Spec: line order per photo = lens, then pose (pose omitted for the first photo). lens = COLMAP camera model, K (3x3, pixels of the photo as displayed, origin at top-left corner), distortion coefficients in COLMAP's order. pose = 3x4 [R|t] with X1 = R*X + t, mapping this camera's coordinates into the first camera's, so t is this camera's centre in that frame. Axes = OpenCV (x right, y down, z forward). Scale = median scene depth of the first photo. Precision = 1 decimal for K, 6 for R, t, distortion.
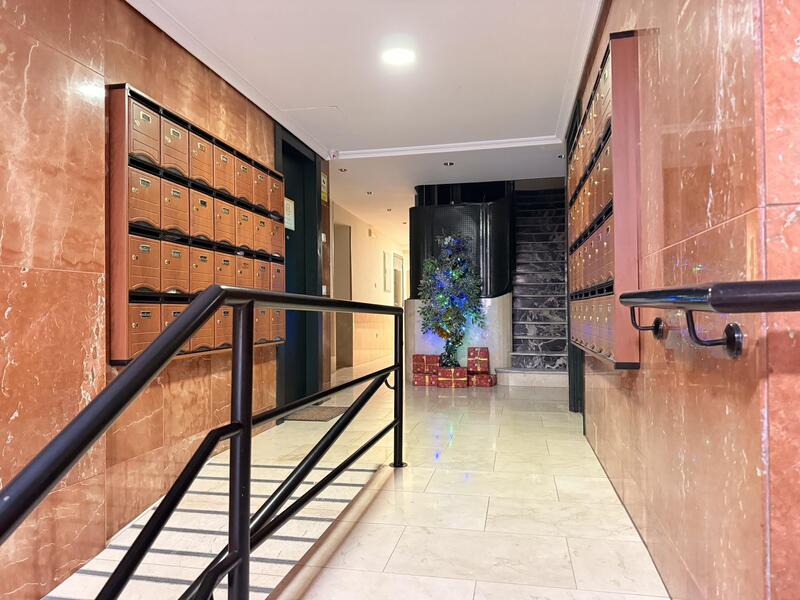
lens RADIAL K [[560.5, 0, 399.9], [0, 560.5, 299.9], [0, 0, 1]] dist [0.042378, -0.000898]
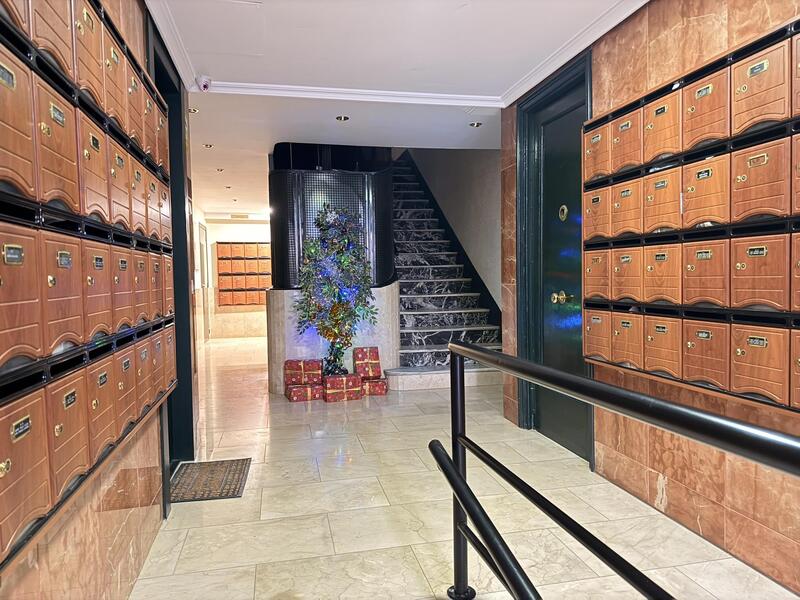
lens RADIAL K [[560.5, 0, 399.6], [0, 560.5, 303.2], [0, 0, 1]] dist [0.042378, -0.000898]
pose [[0.909121, -0.028784, 0.415537, -0.159974], [0.002144, 0.997920, 0.064435, -0.034476], [-0.416527, -0.057688, 0.907291, 0.229348]]
